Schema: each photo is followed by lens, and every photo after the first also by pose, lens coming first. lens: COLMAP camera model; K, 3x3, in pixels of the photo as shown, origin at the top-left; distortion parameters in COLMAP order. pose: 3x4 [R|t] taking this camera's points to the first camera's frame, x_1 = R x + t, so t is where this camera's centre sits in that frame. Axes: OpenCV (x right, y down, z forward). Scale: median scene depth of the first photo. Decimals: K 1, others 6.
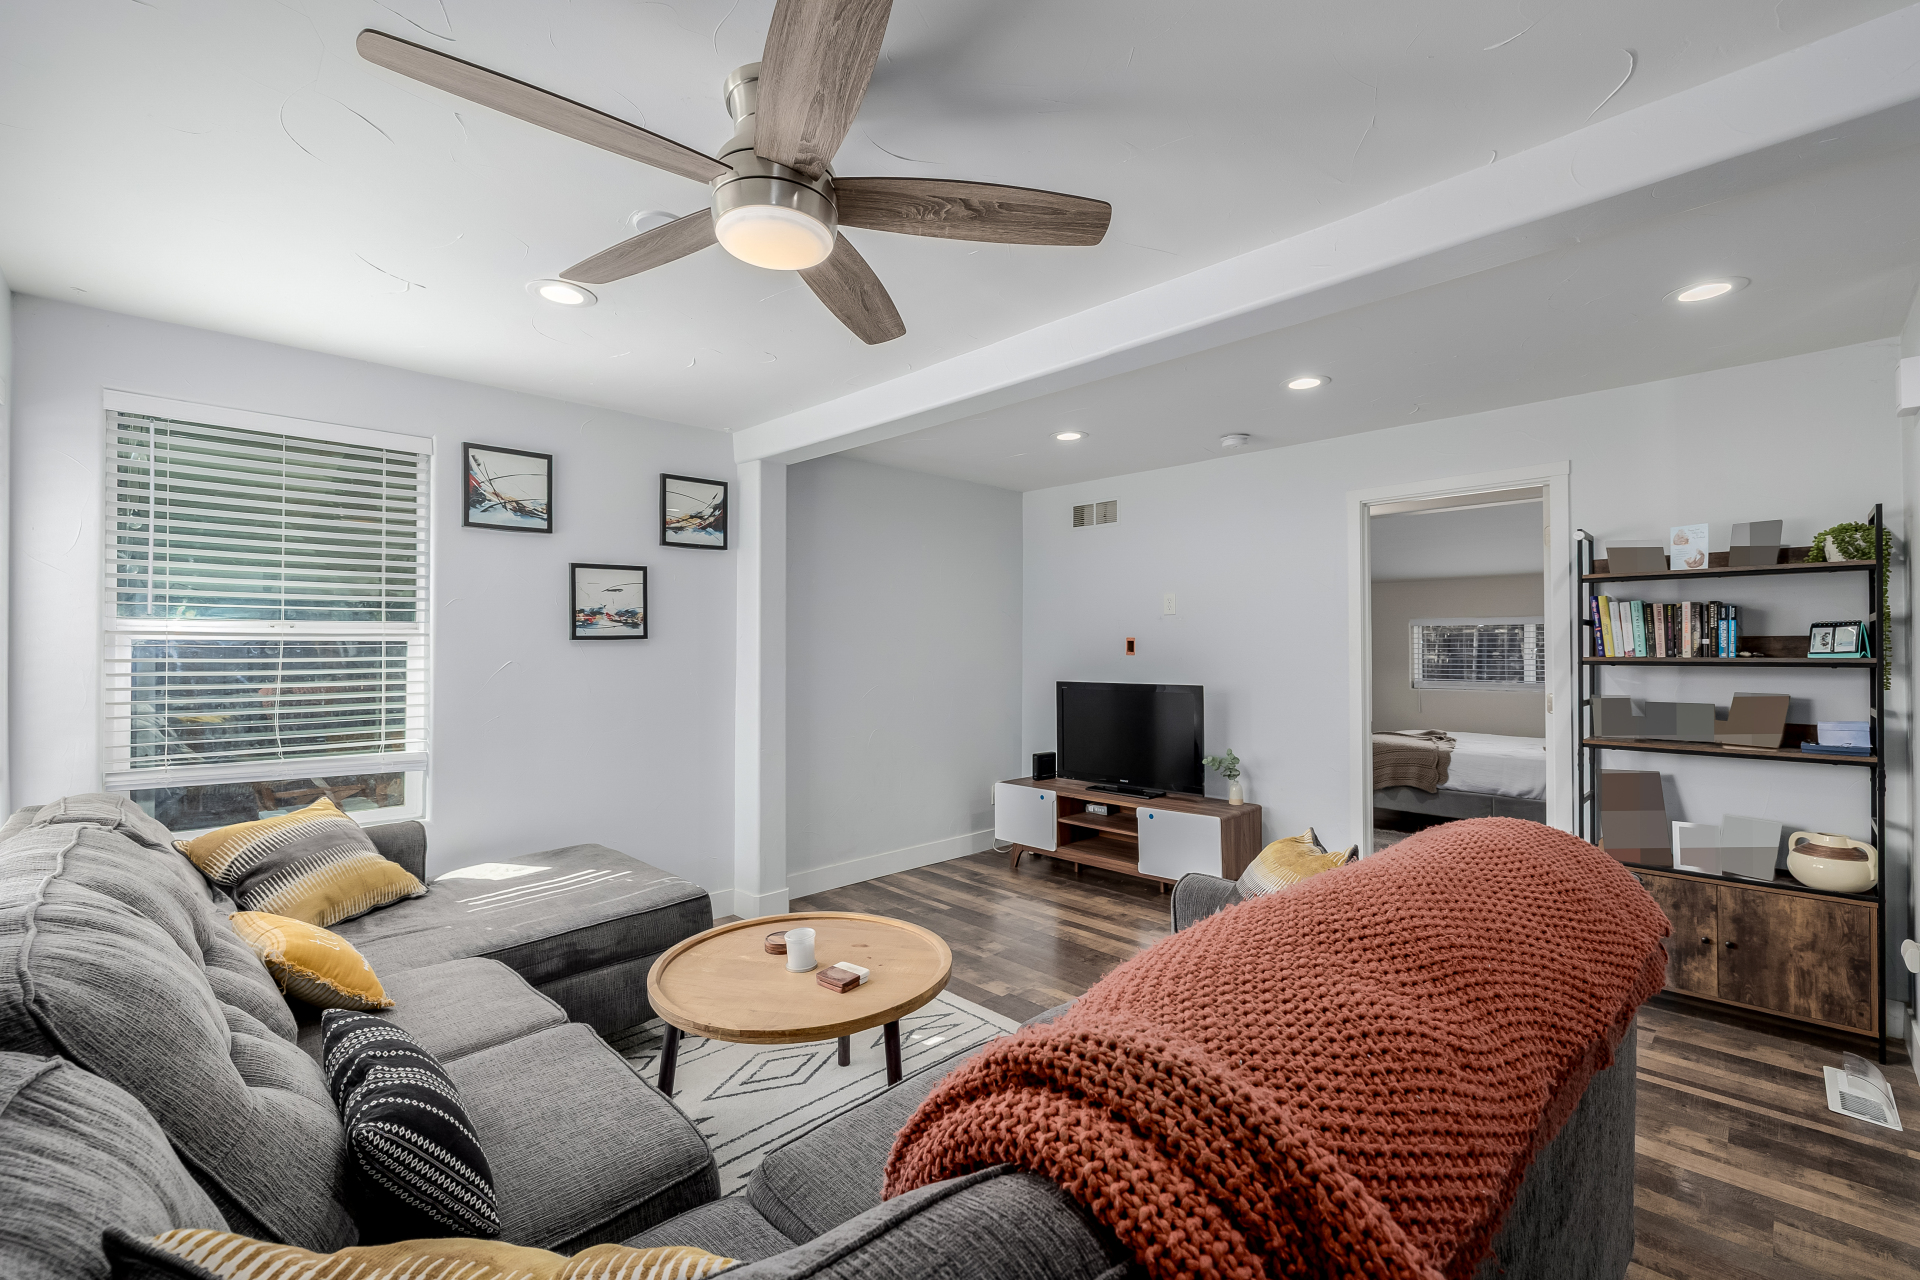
lens RADIAL K [[824.0, 0, 956.5], [0, 824.0, 628.3], [0, 0, 1]] dist [0.000097, 0.000066]
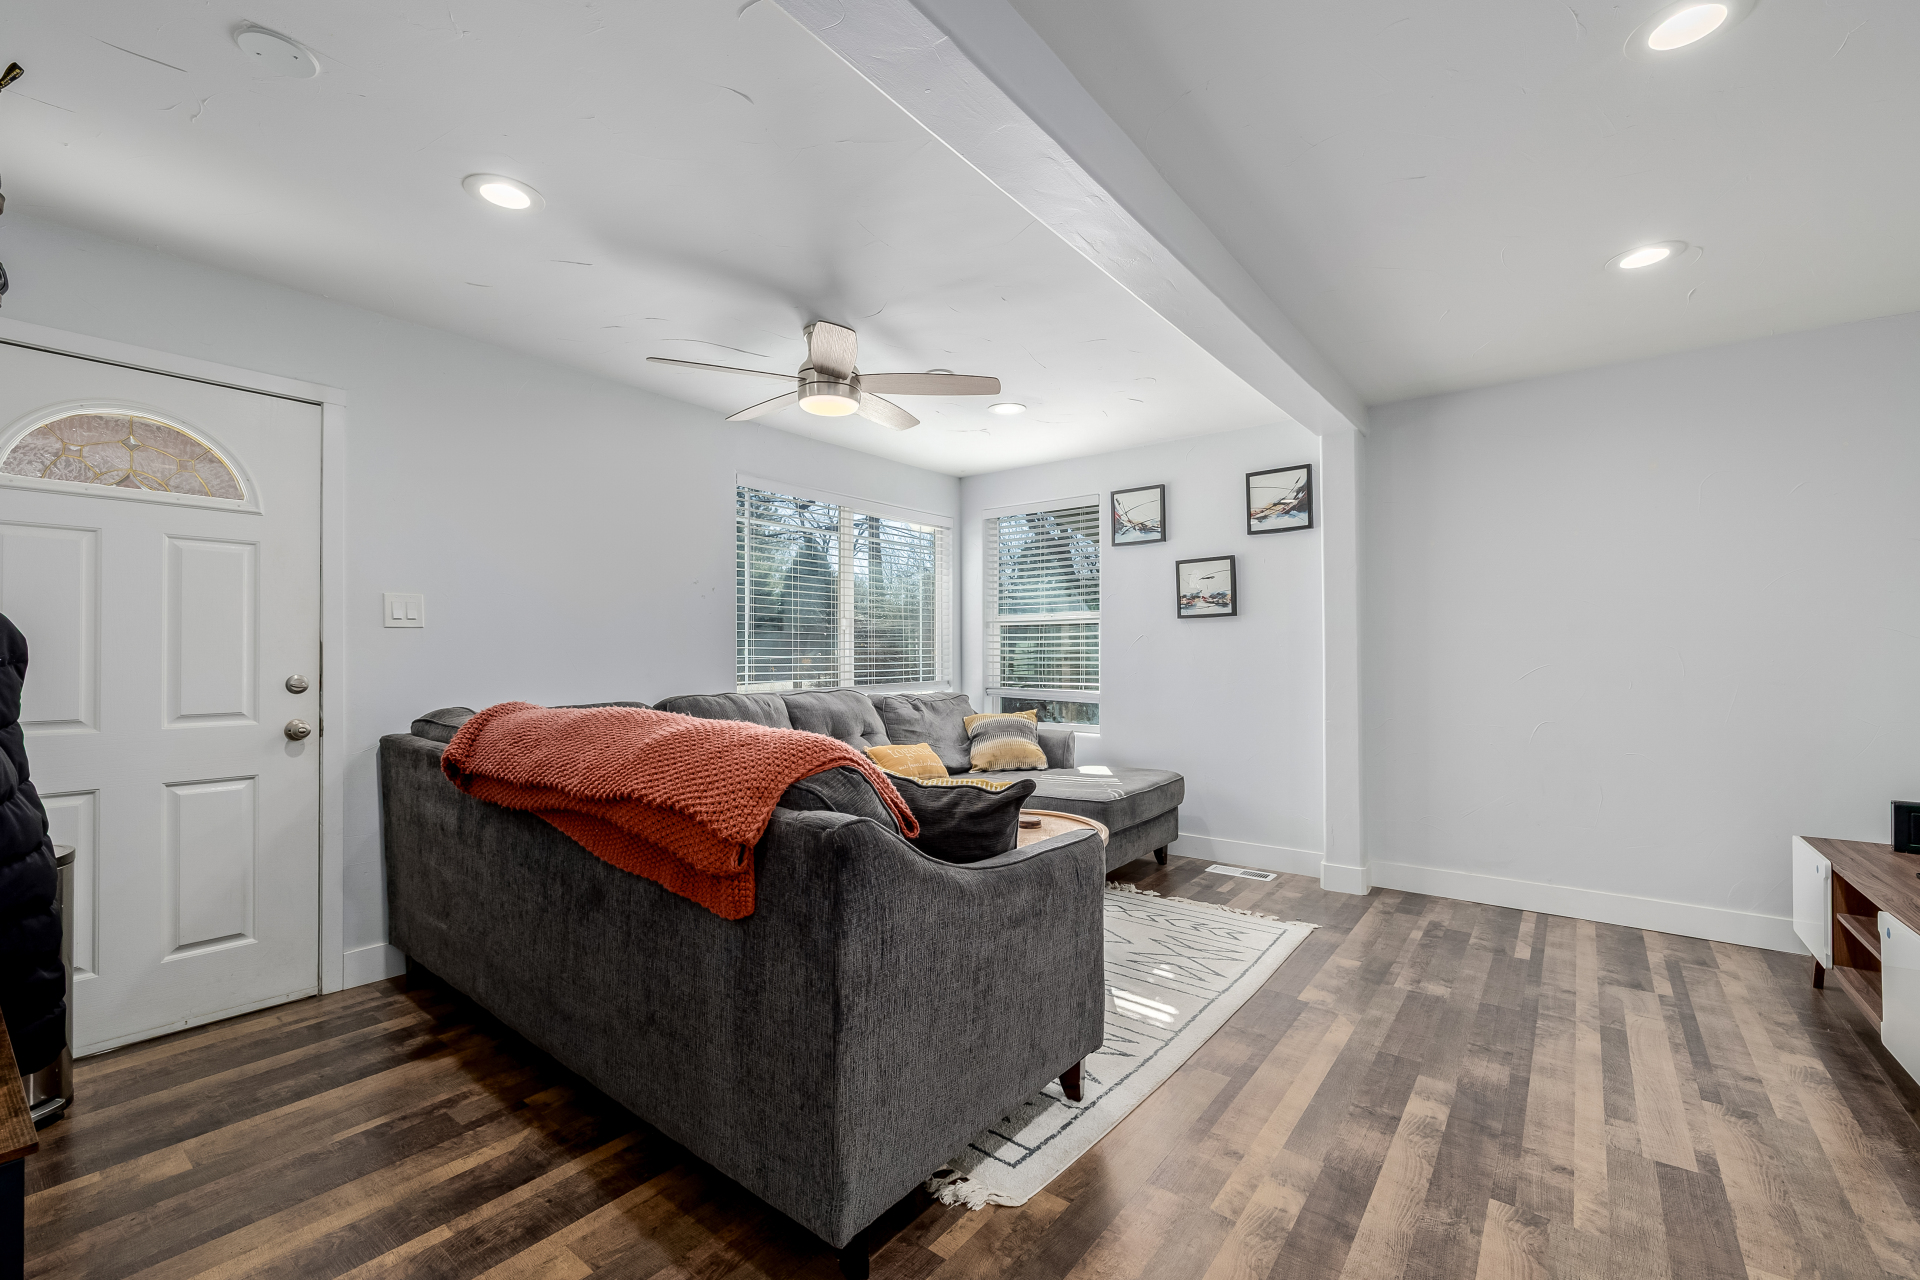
lens RADIAL K [[804.4, 0, 960.0], [0, 804.4, 640.0], [0, 0, 1]] dist [0.001052, 0.000185]
pose [[0.130940, -0.020097, -0.991187, 0.731037], [0.021641, 0.999614, -0.017409, 0.060164], [0.991154, -0.019171, 0.131325, 0.454496]]
